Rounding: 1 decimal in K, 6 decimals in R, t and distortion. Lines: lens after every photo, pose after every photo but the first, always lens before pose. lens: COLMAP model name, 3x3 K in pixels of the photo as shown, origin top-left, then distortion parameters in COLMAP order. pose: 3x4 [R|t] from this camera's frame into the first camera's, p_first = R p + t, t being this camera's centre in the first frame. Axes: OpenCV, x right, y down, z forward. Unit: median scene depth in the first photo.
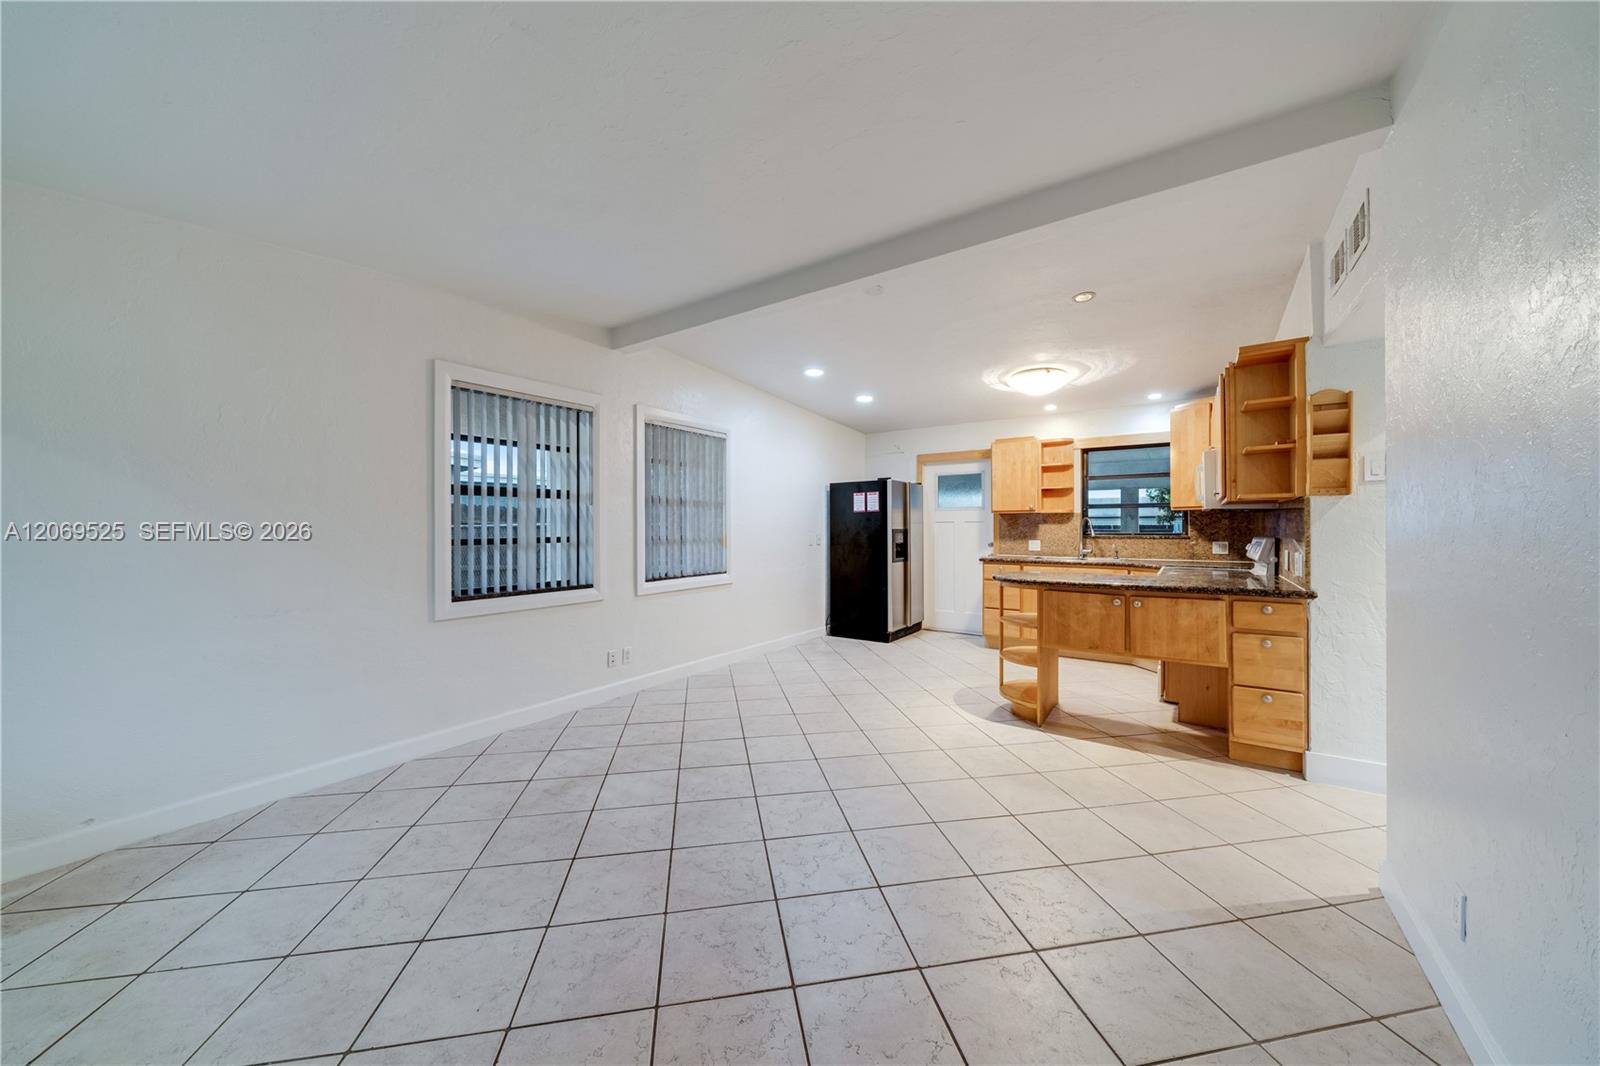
lens RADIAL K [[556.0, 0, 796.3], [0, 556.0, 525.8], [0, 0, 1]] dist [-0.006496, 0.000287]
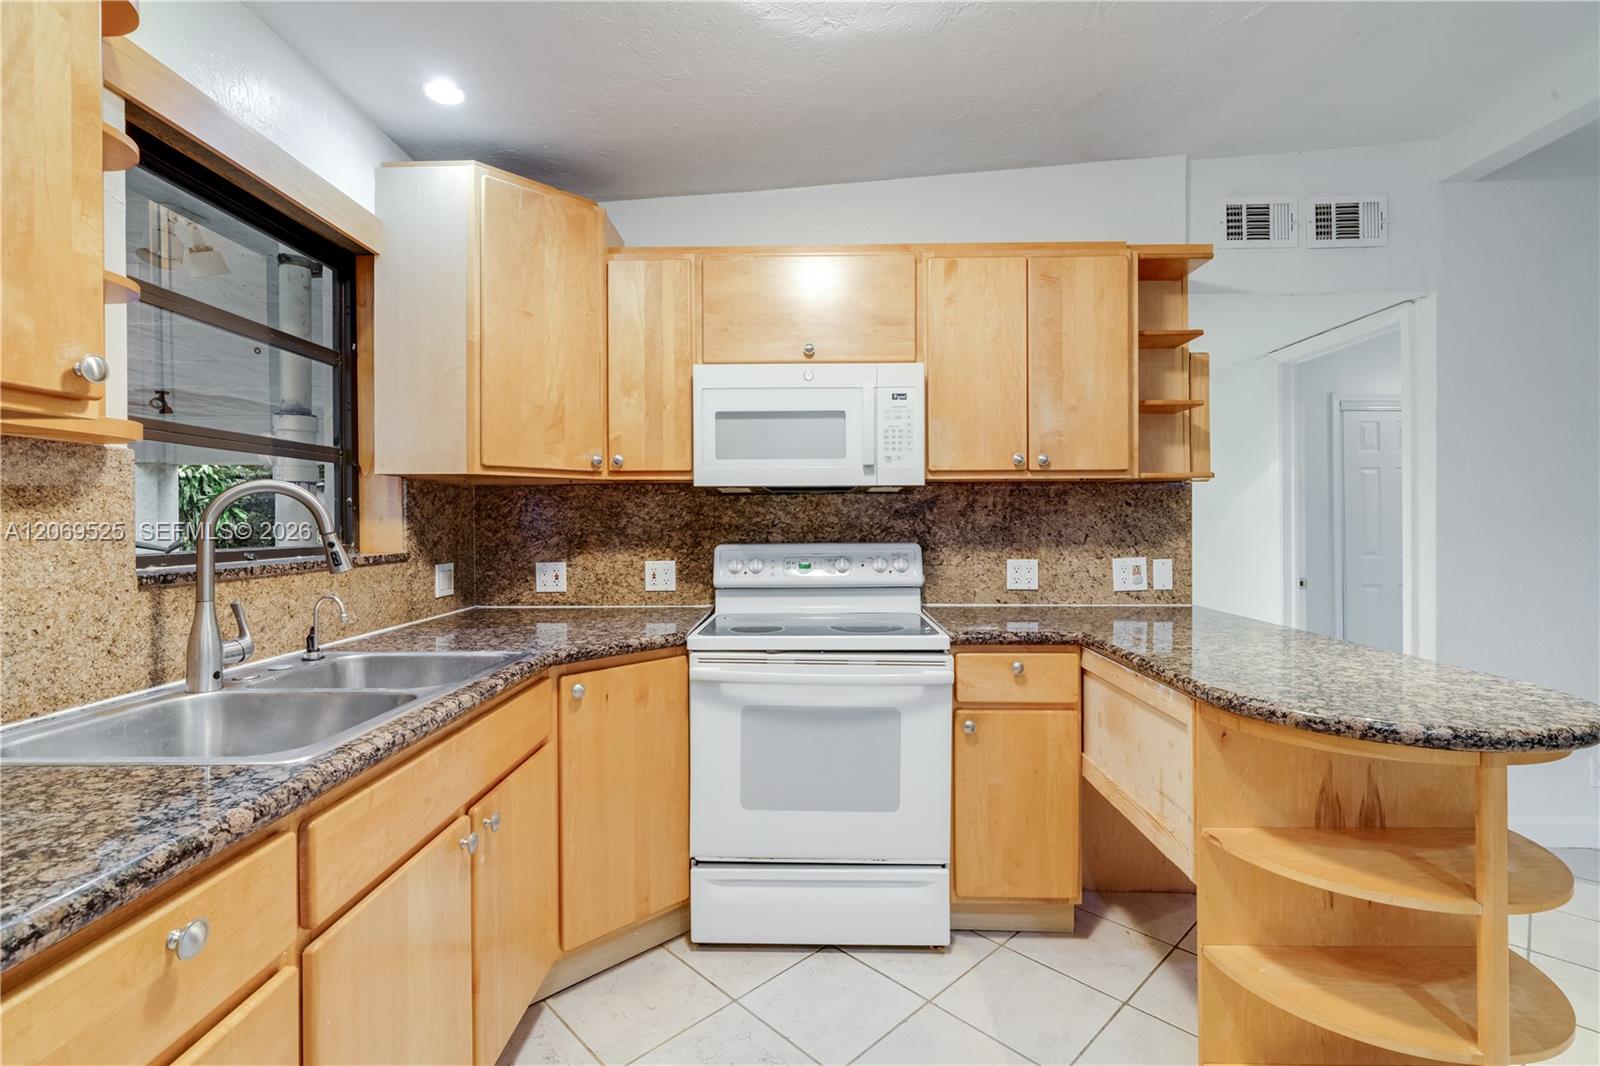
lens RADIAL K [[719.8, 0, 800.4], [0, 719.8, 522.2], [0, 0, 1]] dist [0.000871, 0.000128]
pose [[-0.564141, 0.003588, 0.825671, 0.198545], [0.002577, 0.999993, -0.002584, 0.001806], [-0.825674, 0.000670, -0.564146, 0.981688]]
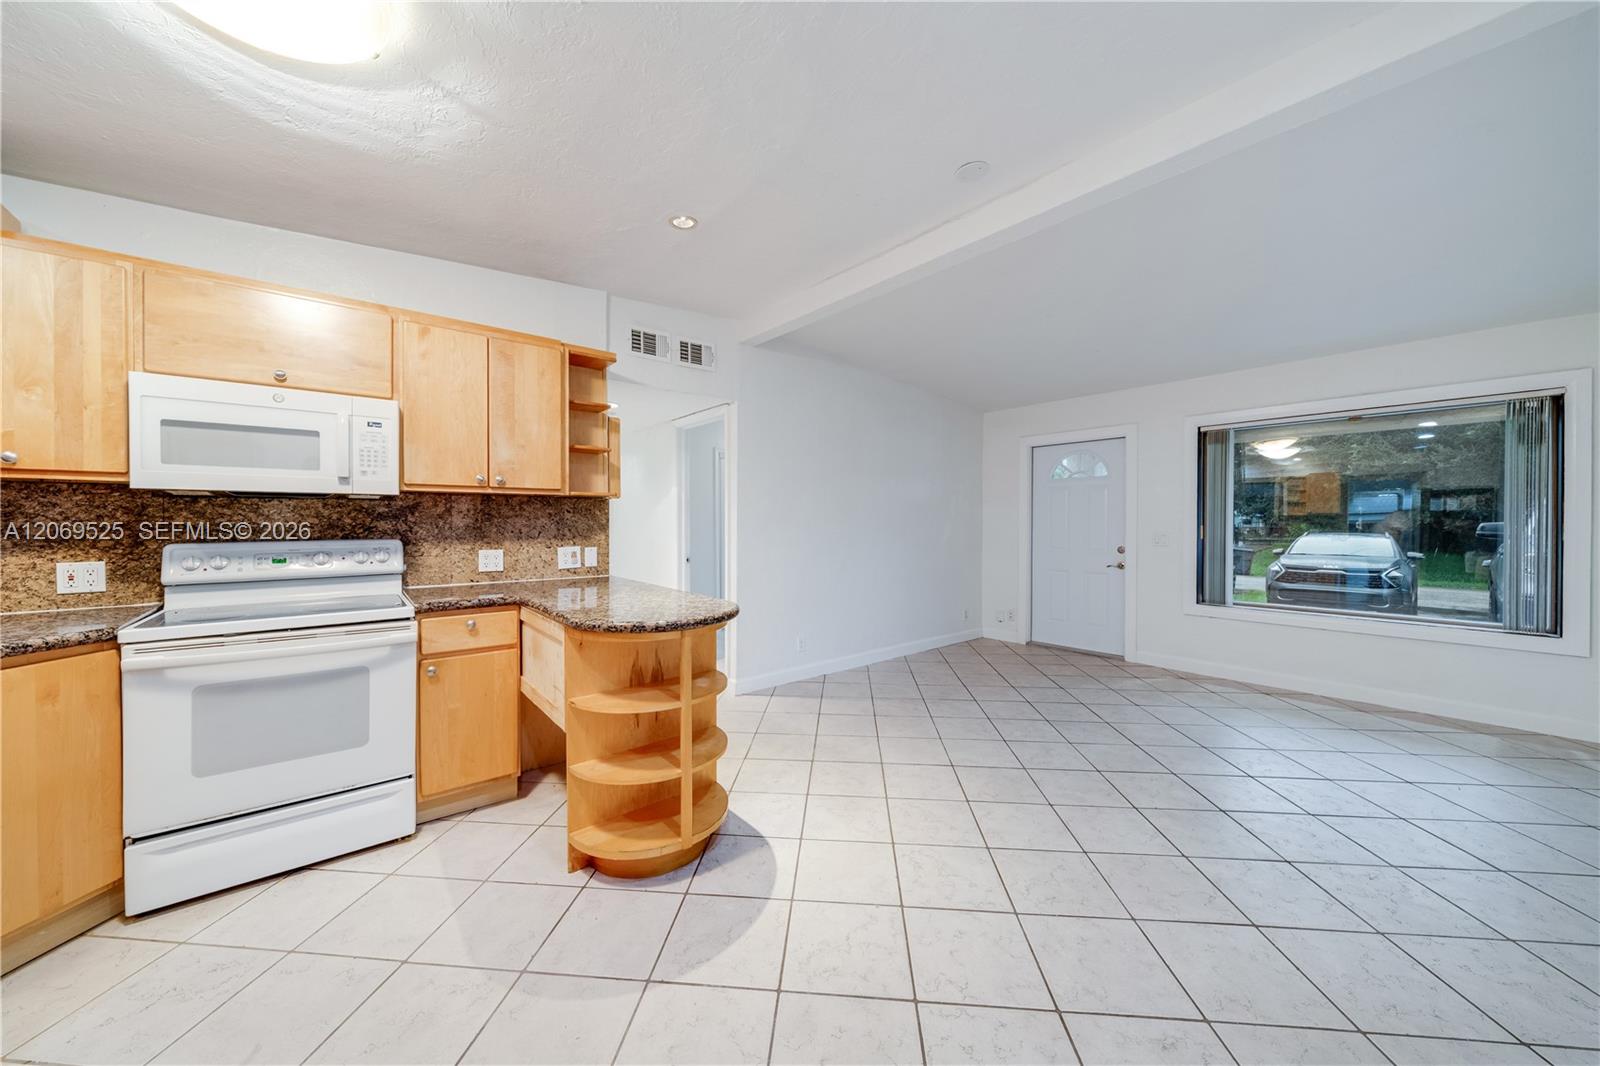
lens RADIAL K [[556.0, 0, 796.3], [0, 556.0, 525.8], [0, 0, 1]] dist [-0.006496, 0.000287]
pose [[-0.966425, 0.000189, 0.256950, 0.102099], [0.001204, 0.999992, 0.003793, 0.001689], [-0.256948, 0.003976, -0.966417, 1.015911]]
